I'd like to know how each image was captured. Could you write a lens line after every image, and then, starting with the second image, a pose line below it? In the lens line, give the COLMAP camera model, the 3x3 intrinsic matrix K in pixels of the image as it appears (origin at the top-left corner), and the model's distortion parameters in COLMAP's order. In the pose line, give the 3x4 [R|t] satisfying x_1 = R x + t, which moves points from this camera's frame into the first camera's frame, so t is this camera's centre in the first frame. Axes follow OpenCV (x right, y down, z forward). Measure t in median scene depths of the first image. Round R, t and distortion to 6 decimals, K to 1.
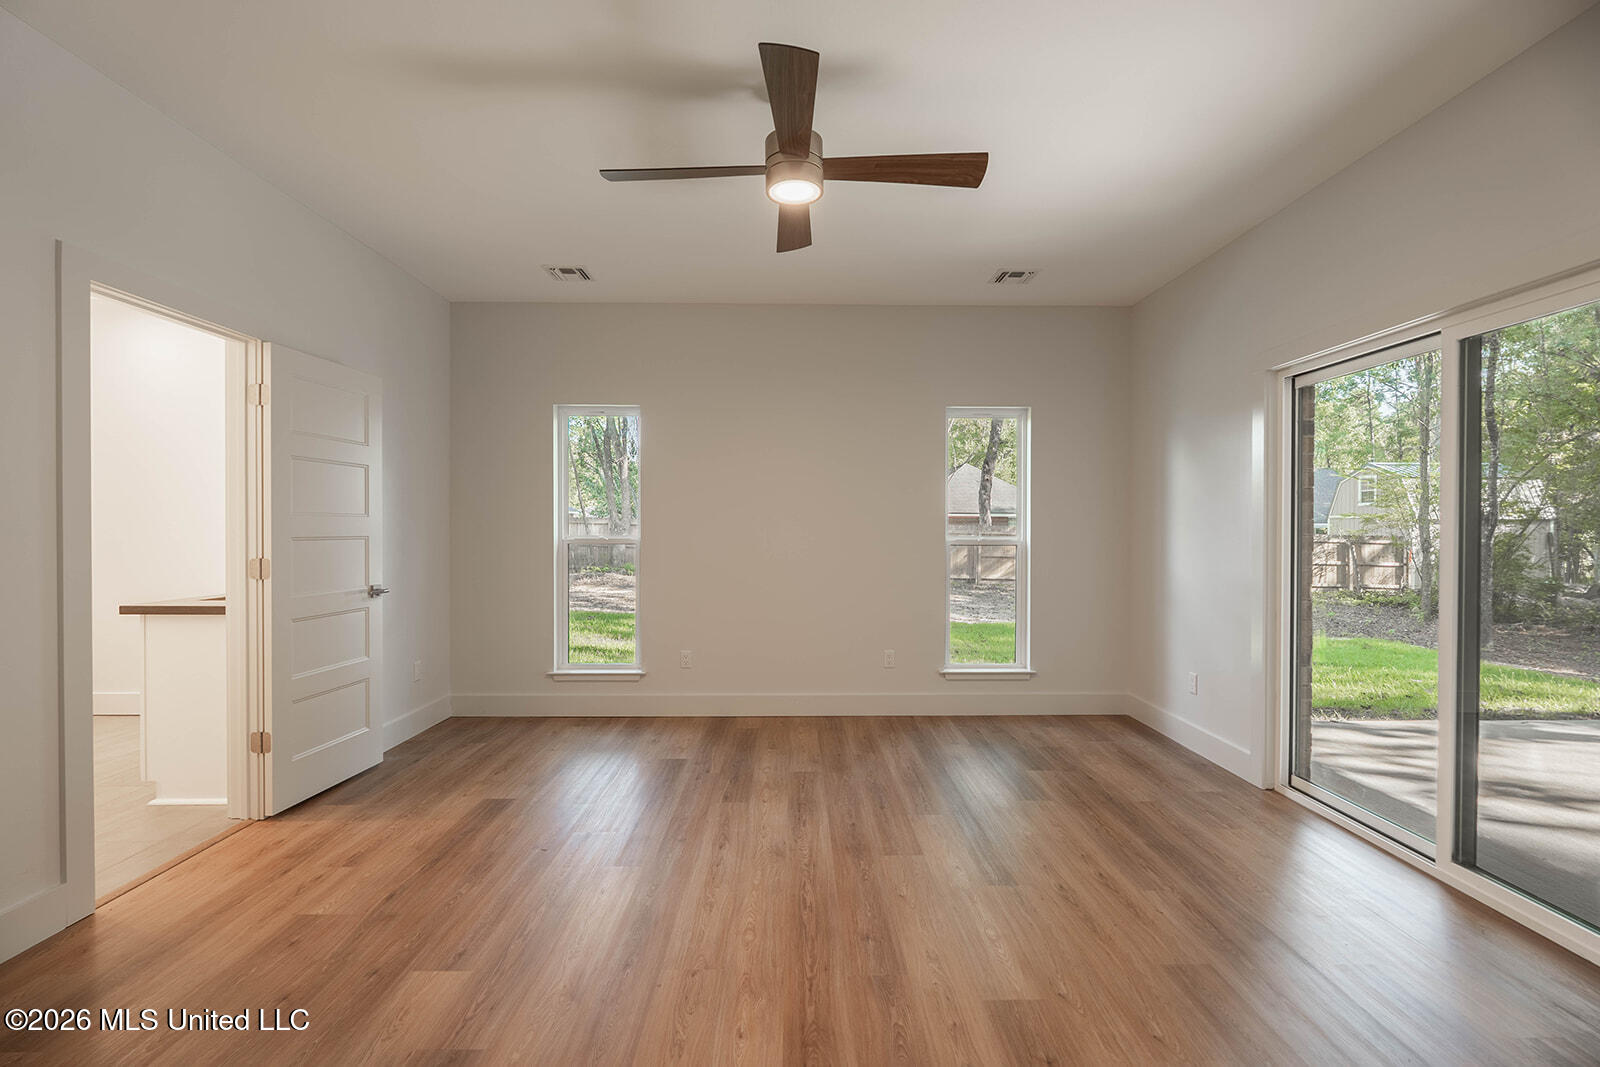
lens RADIAL K [[717.1, 0, 795.9], [0, 717.1, 534.4], [0, 0, 1]] dist [-0.002991, -0.000338]
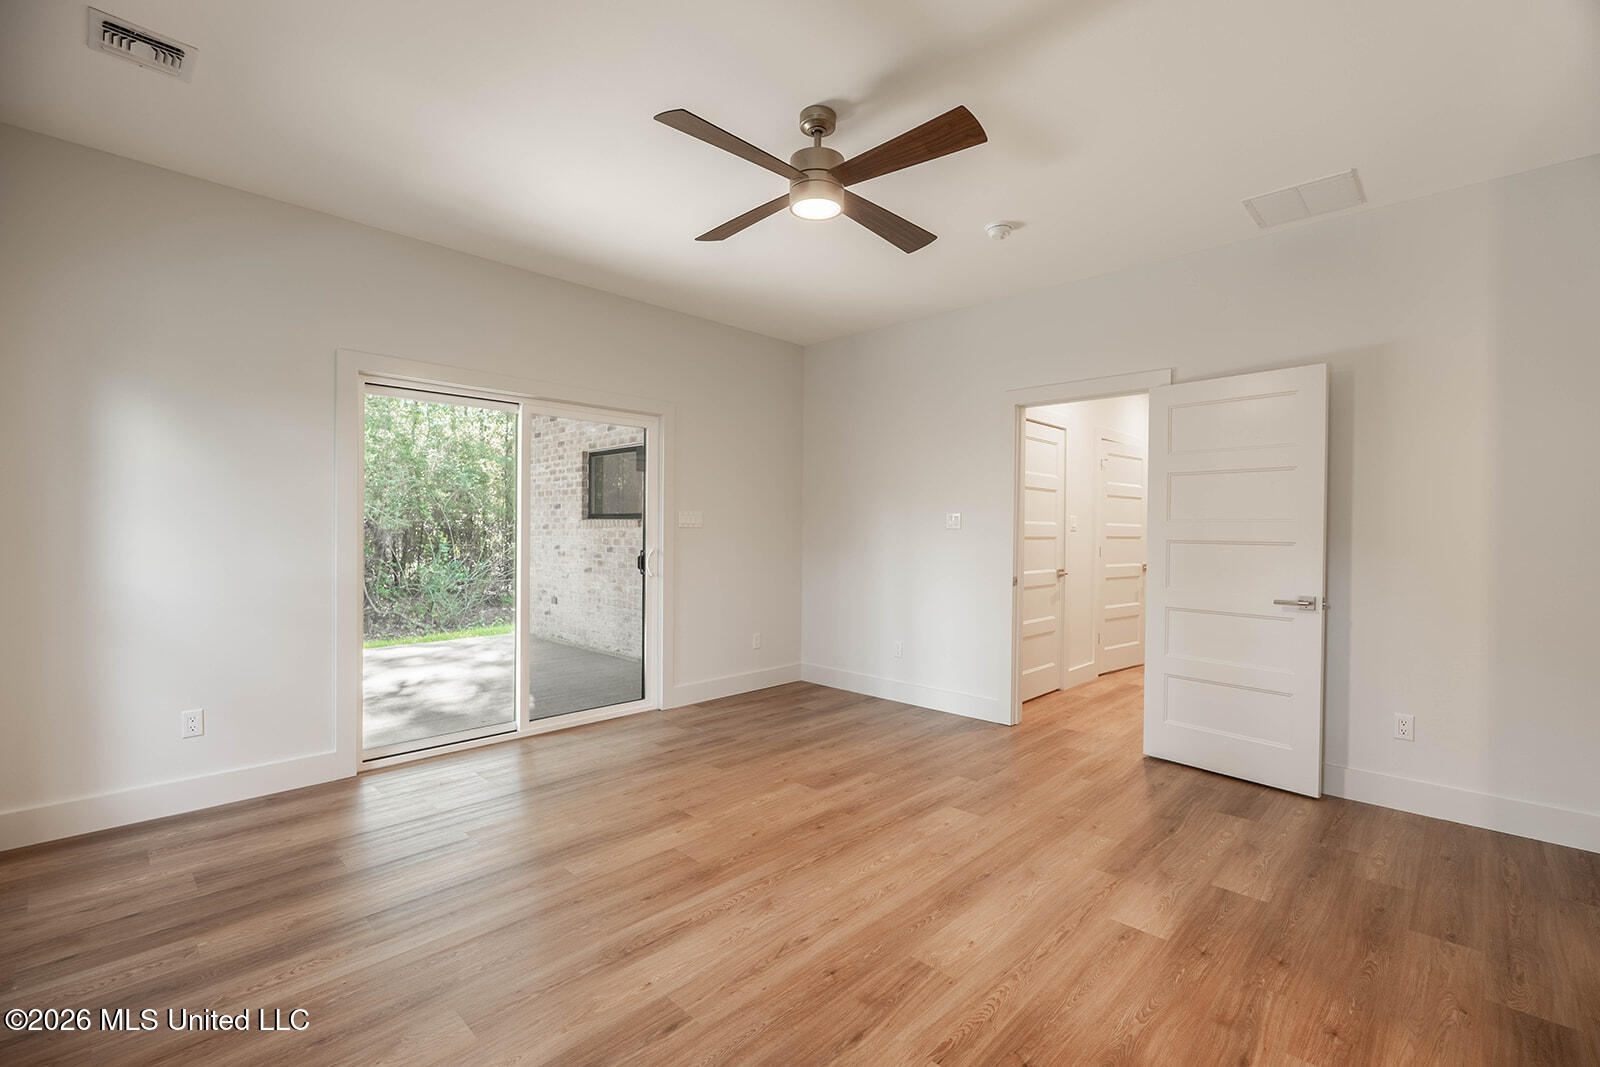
lens RADIAL K [[717.1, 0, 798.8], [0, 717.1, 531.0], [0, 0, 1]] dist [-0.002991, -0.000338]
pose [[-0.718637, -0.010789, 0.695302, -0.650309], [-0.002654, 0.999915, 0.012772, -0.017278], [-0.695380, 0.007333, -0.718605, 1.595403]]
